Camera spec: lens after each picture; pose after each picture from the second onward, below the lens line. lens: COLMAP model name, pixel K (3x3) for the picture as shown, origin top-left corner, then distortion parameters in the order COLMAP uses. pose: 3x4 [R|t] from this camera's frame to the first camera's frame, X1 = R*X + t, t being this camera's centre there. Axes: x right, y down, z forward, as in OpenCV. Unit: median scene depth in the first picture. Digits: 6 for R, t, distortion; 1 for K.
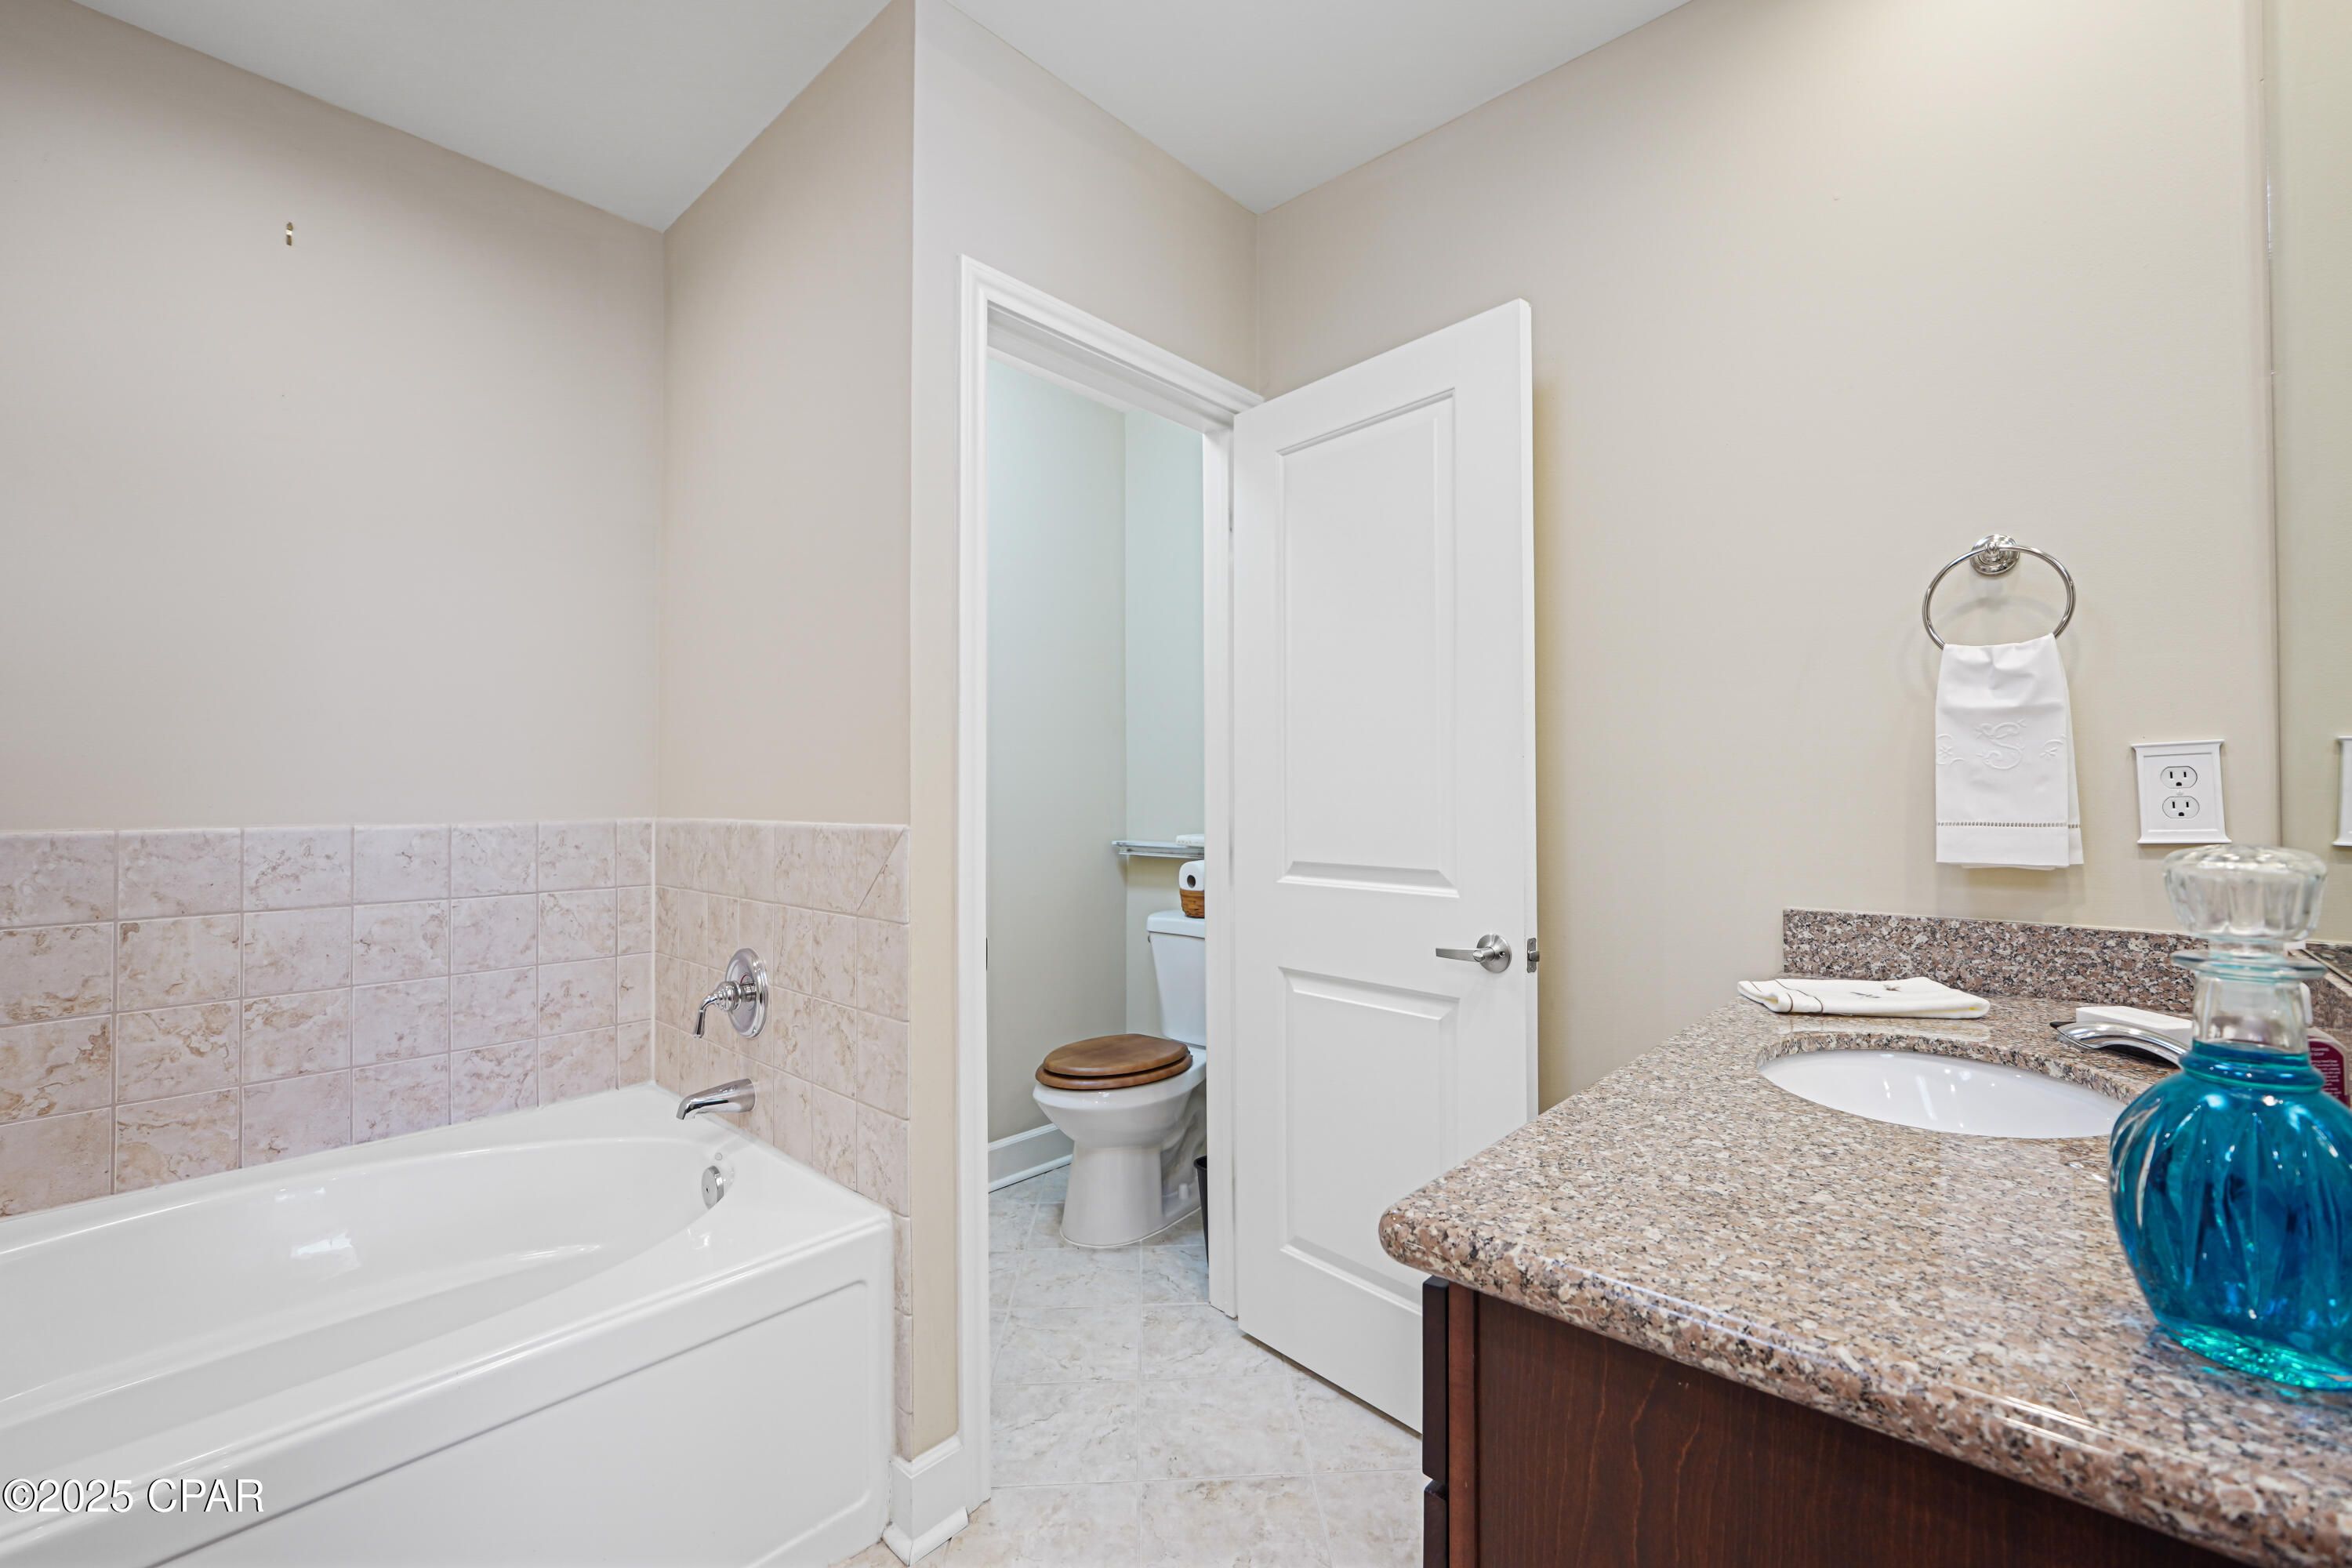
lens RADIAL K [[976.2, 0, 1172.8], [0, 976.2, 773.5], [0, 0, 1]] dist [-0.001780, 0.000295]
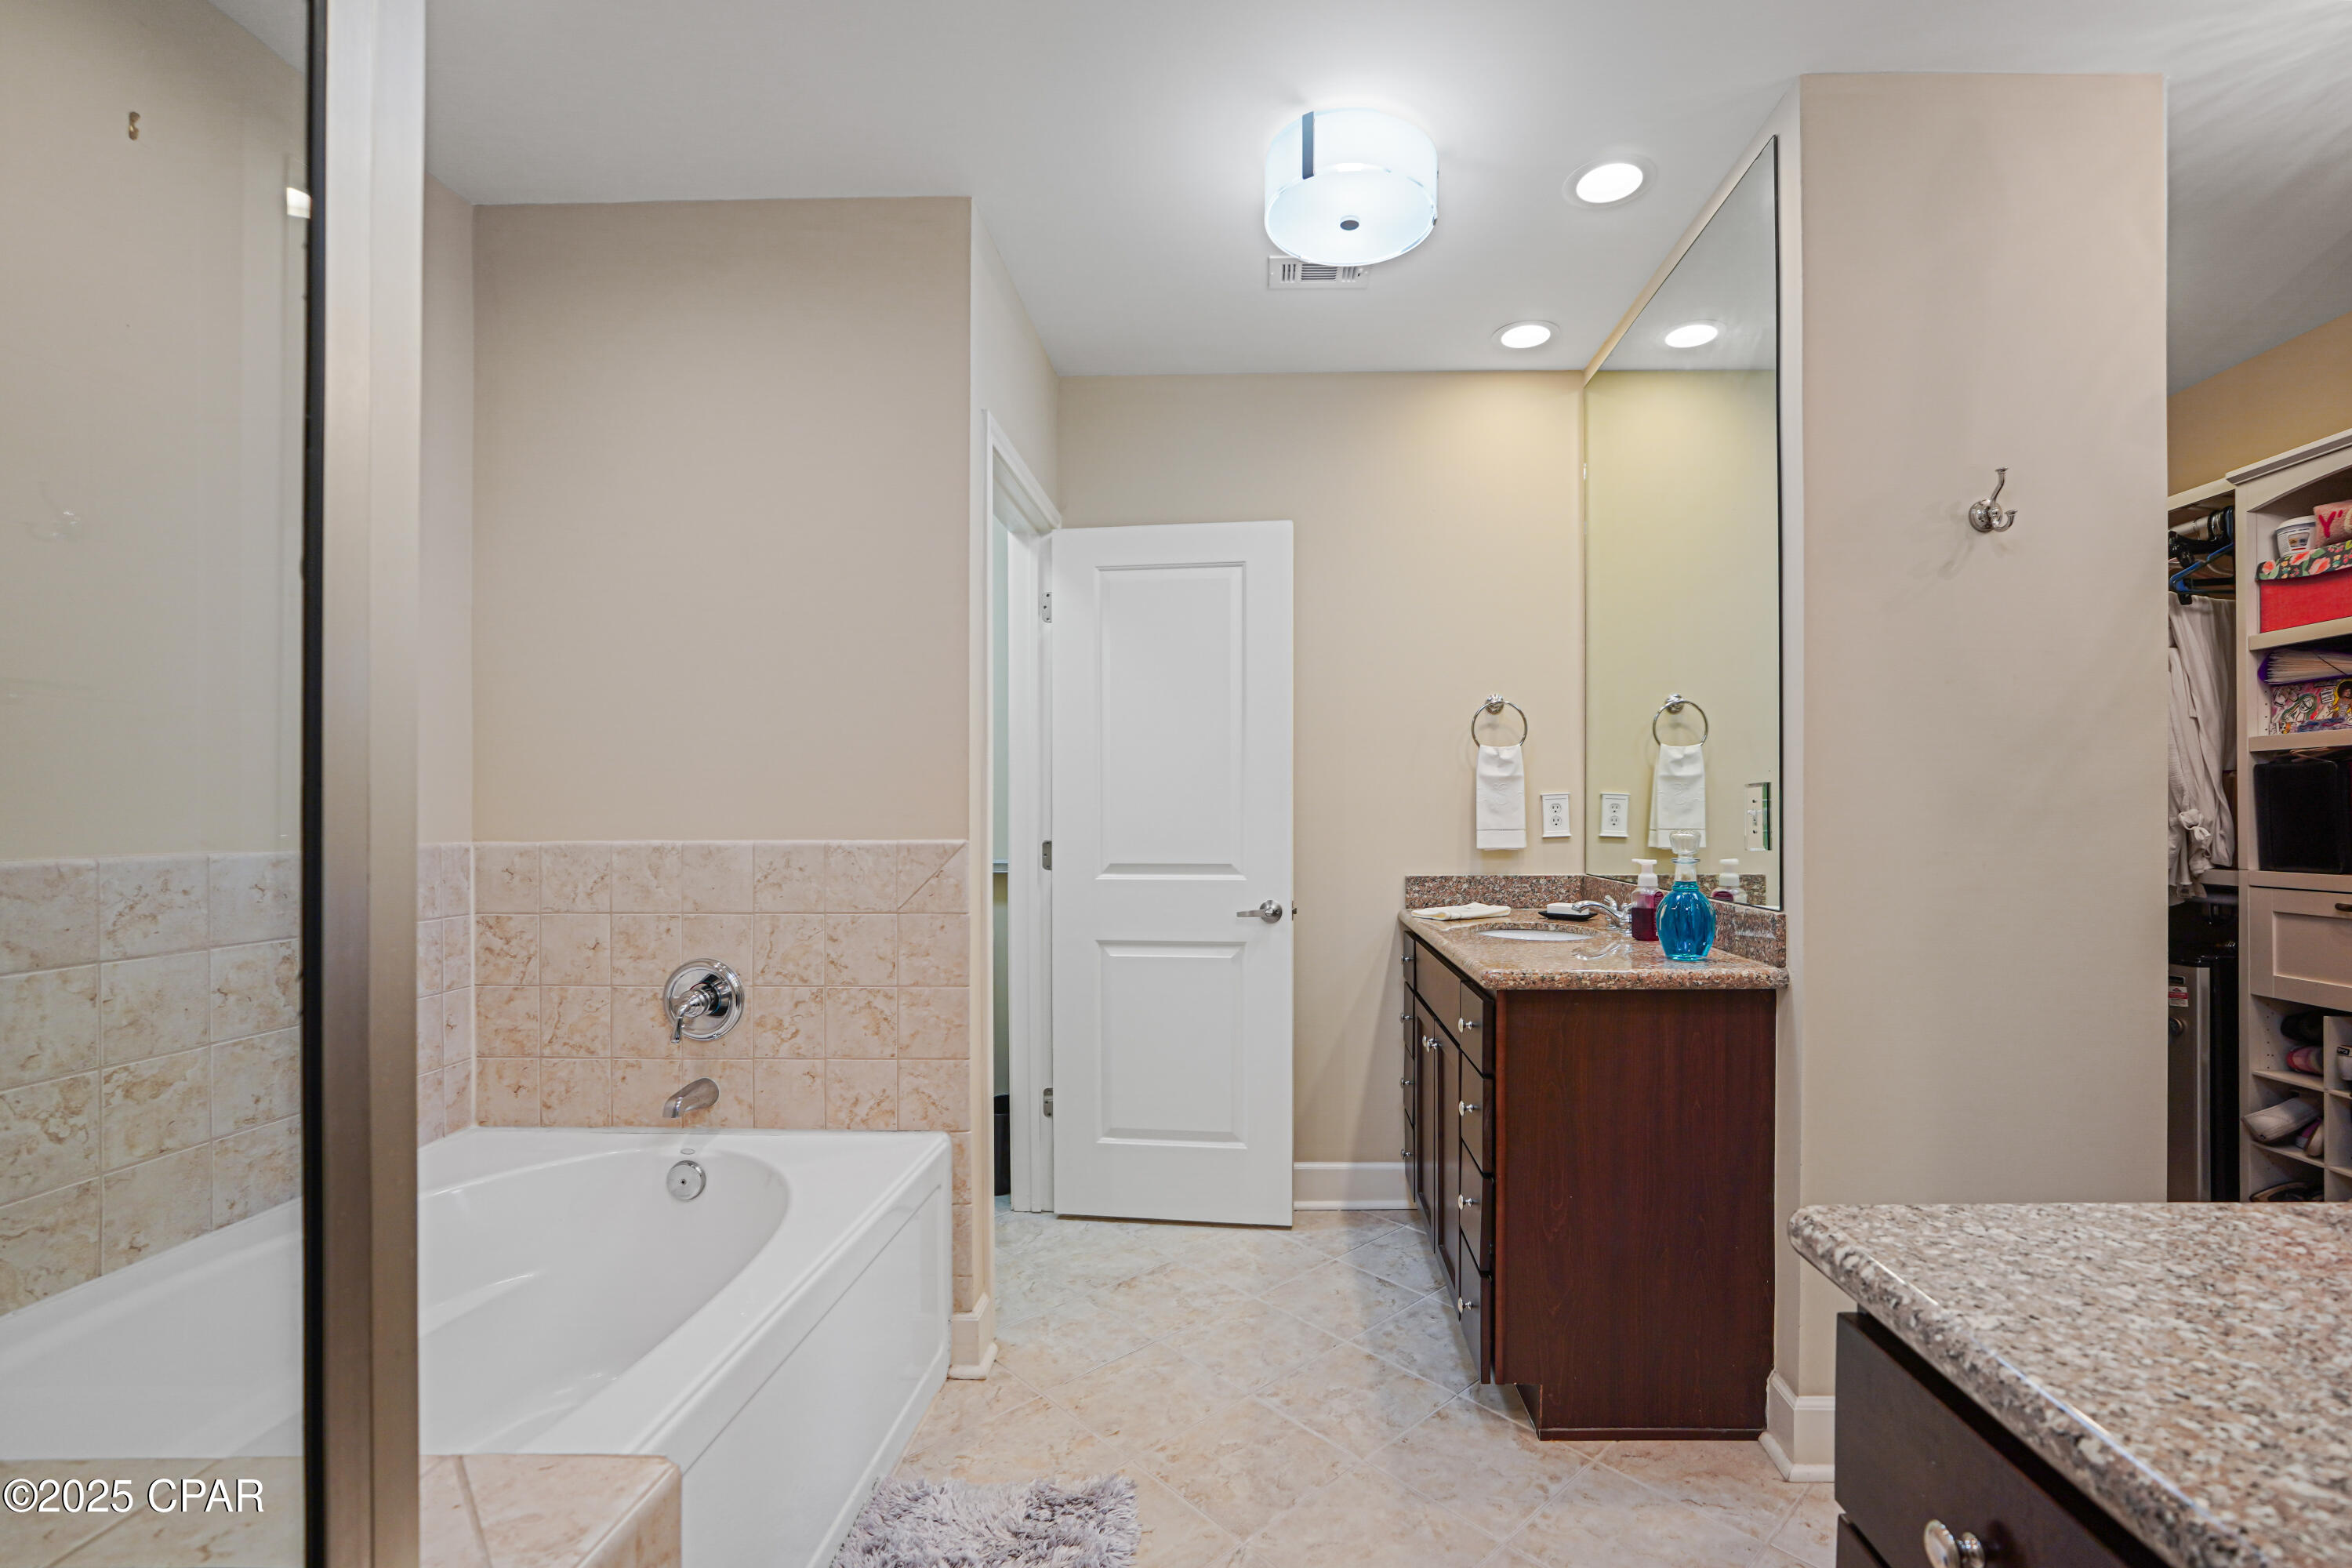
lens RADIAL K [[1036.9, 0, 1184.1], [0, 1036.9, 806.7], [0, 0, 1]] dist [0.018332, -0.000986]
pose [[0.777904, 0.004983, 0.628364, -0.822925], [-0.013553, 0.999869, 0.008848, -0.007388], [-0.628238, -0.015399, 0.777869, -0.255221]]
